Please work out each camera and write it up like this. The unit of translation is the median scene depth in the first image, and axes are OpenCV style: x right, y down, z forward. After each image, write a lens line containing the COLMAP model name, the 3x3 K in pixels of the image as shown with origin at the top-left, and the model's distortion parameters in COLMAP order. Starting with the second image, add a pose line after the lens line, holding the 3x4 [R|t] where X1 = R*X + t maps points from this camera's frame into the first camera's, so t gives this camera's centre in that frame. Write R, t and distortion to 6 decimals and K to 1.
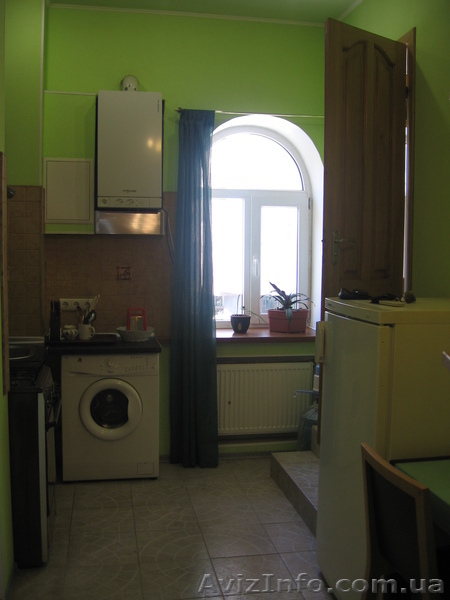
lens RADIAL K [[655.5, 0, 225.0], [0, 655.5, 300.0], [0, 0, 1]] dist [-0.066858, 0.018183]
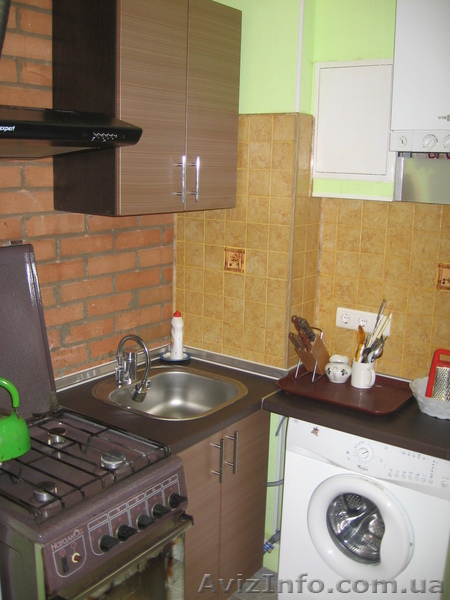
lens RADIAL K [[655.5, 0, 225.0], [0, 655.5, 300.0], [0, 0, 1]] dist [-0.066858, 0.018183]
pose [[0.697467, 0.160551, -0.698401, 0.091430], [-0.079044, 0.985869, 0.147697, -0.091682], [0.712245, -0.047810, 0.700301, 0.540122]]
